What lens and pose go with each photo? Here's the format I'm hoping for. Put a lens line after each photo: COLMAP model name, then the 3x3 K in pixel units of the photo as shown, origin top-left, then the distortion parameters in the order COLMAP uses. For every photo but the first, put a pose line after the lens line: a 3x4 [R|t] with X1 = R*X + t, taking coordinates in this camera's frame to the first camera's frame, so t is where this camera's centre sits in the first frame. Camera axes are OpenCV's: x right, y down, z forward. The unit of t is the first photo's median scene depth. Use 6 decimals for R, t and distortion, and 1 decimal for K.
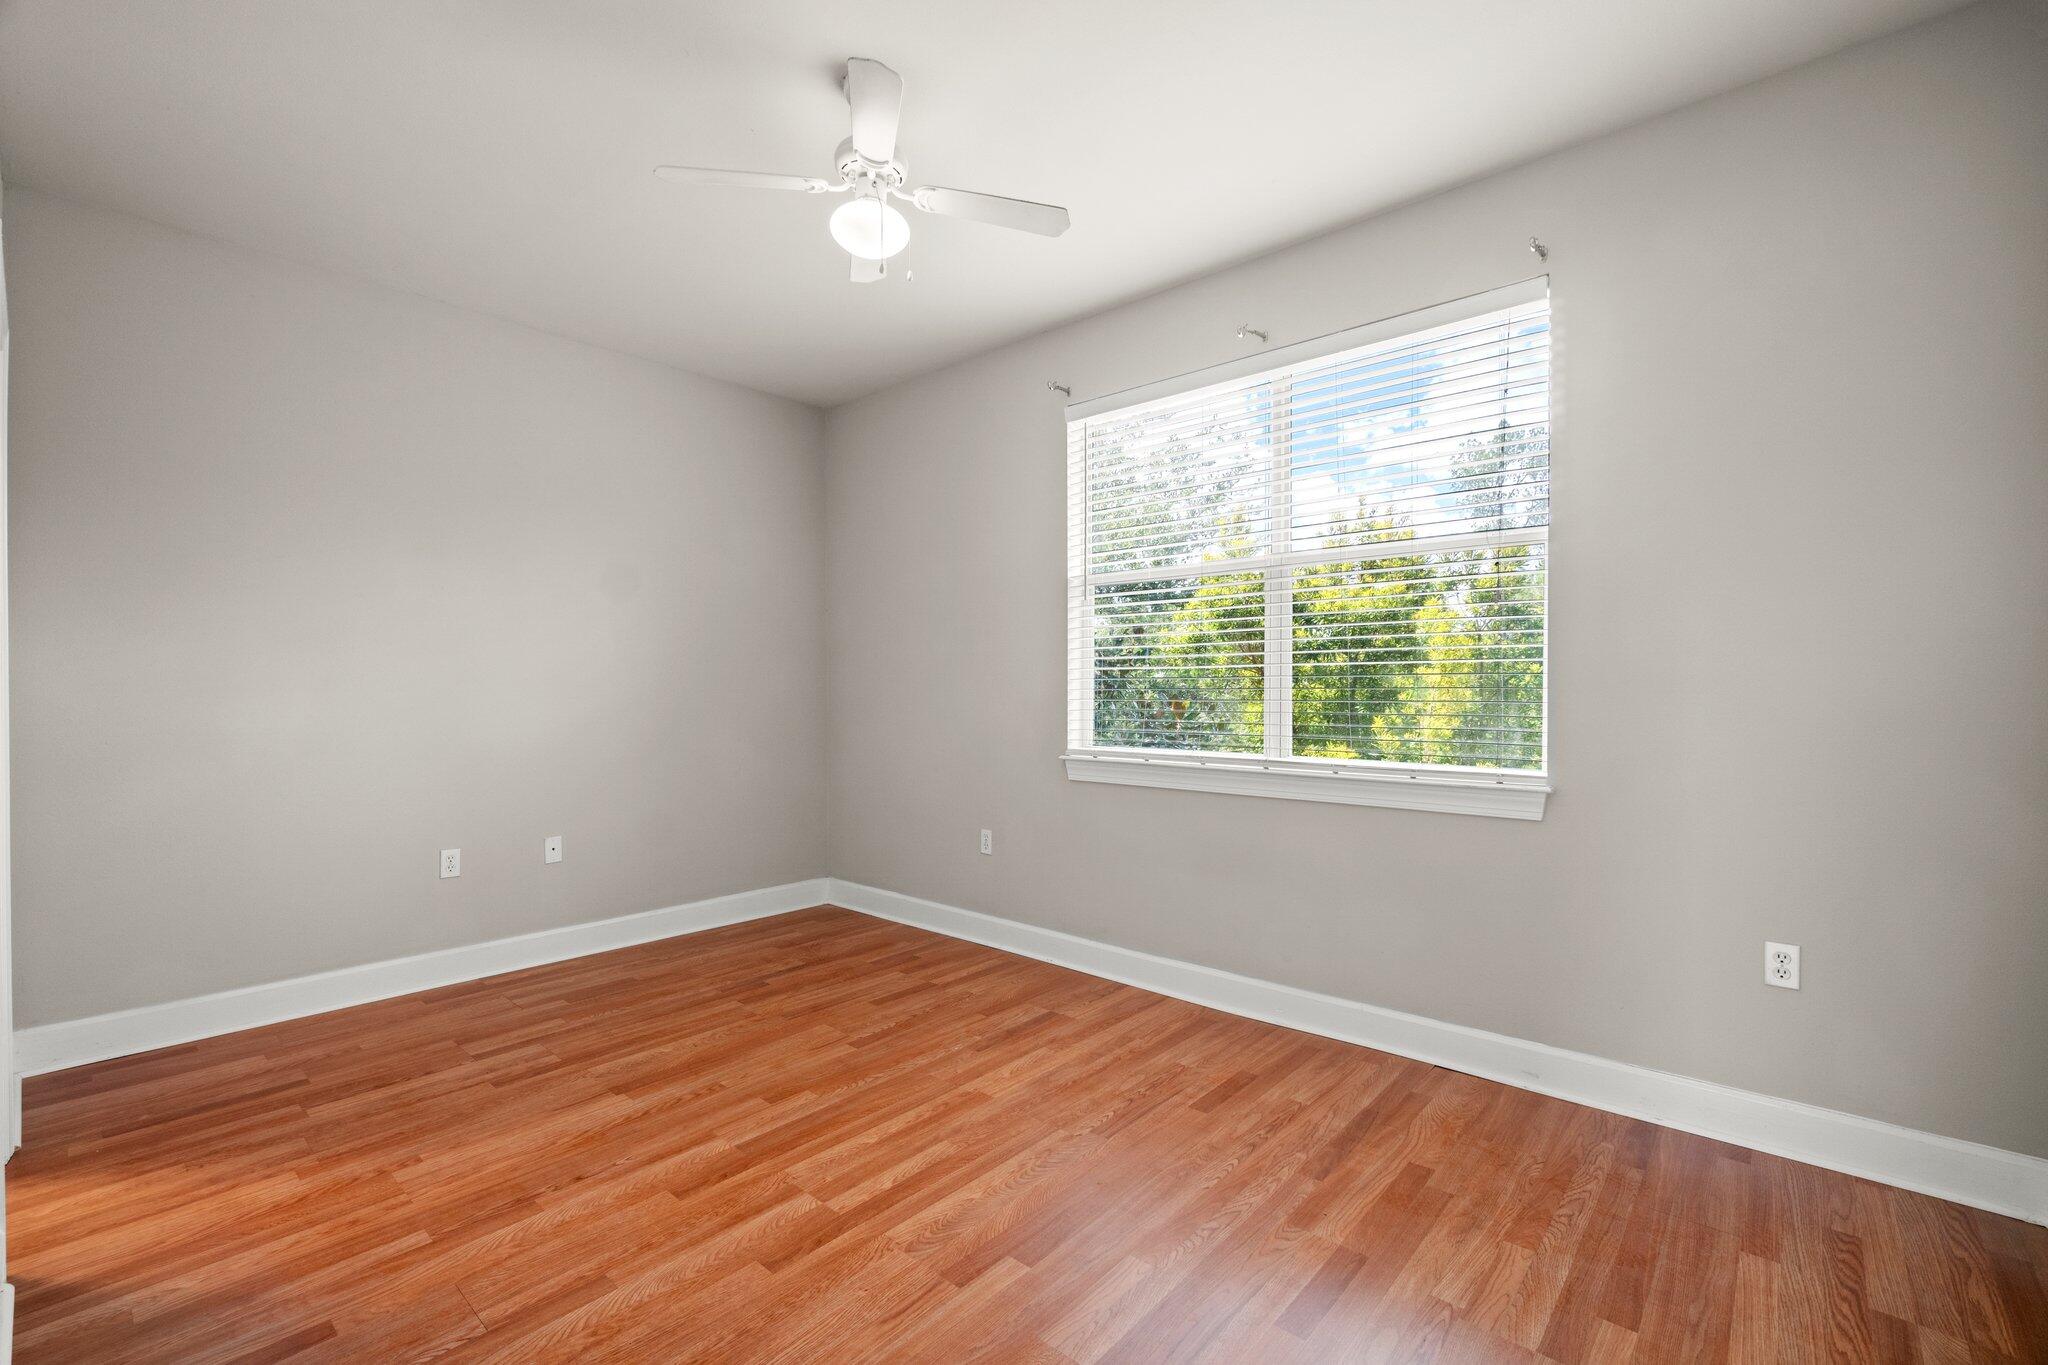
lens RADIAL K [[880.8, 0, 1024.6], [0, 880.8, 685.9], [0, 0, 1]] dist [-0.005435, 0.001934]
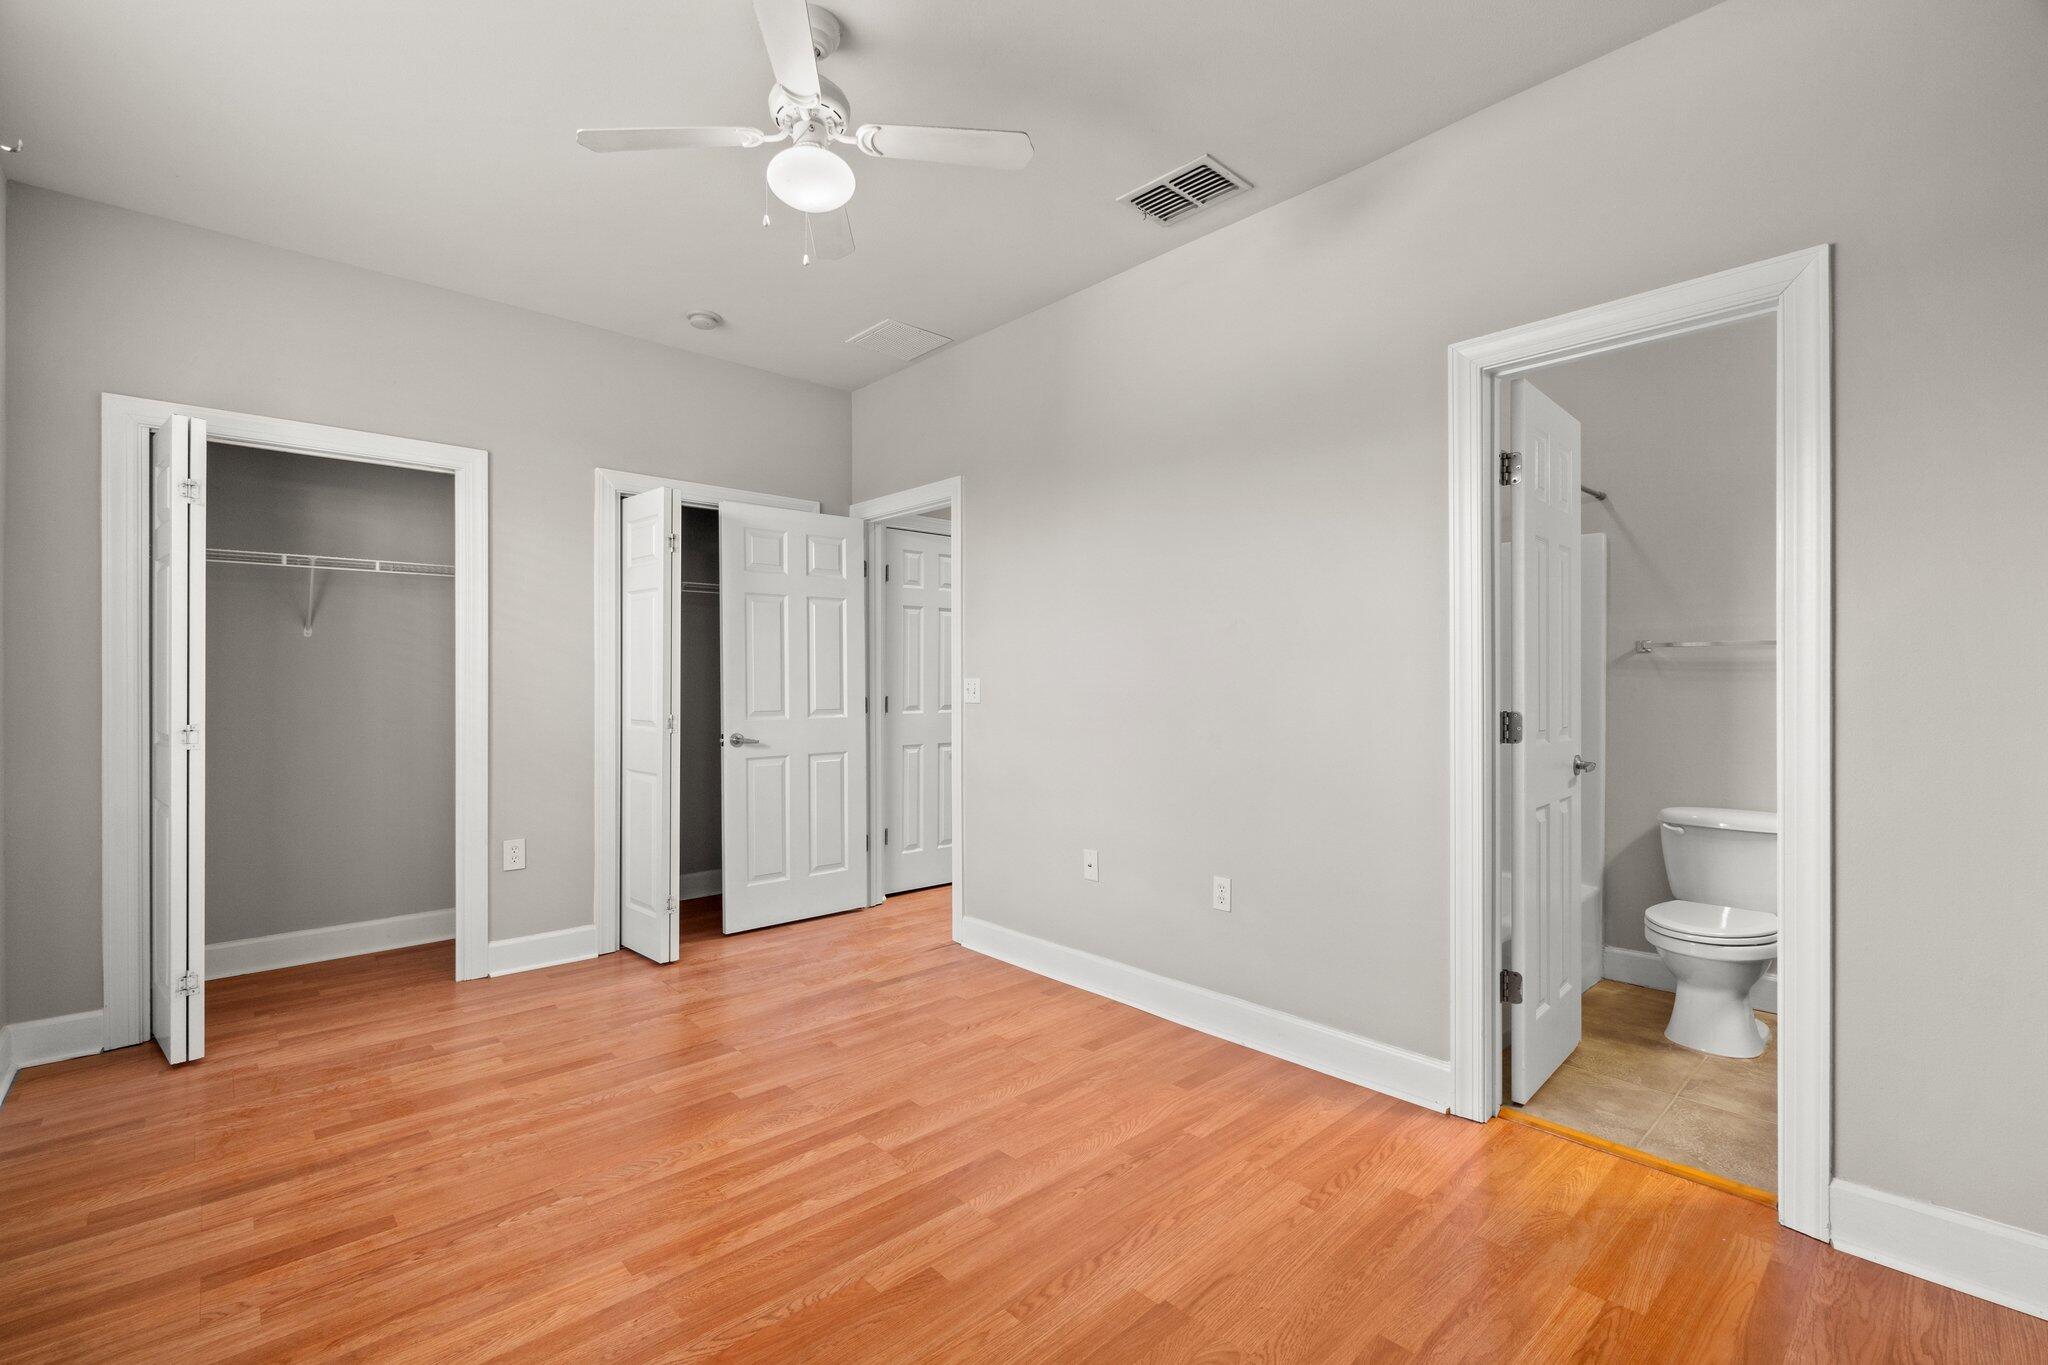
lens RADIAL K [[880.8, 0, 1024.1], [0, 880.8, 684.0], [0, 0, 1]] dist [-0.005435, 0.001934]
pose [[-0.995230, 0.002124, 0.097532, -0.489530], [0.001649, 0.999986, -0.004951, 0.009764], [-0.097541, -0.004767, -0.995220, 1.922633]]
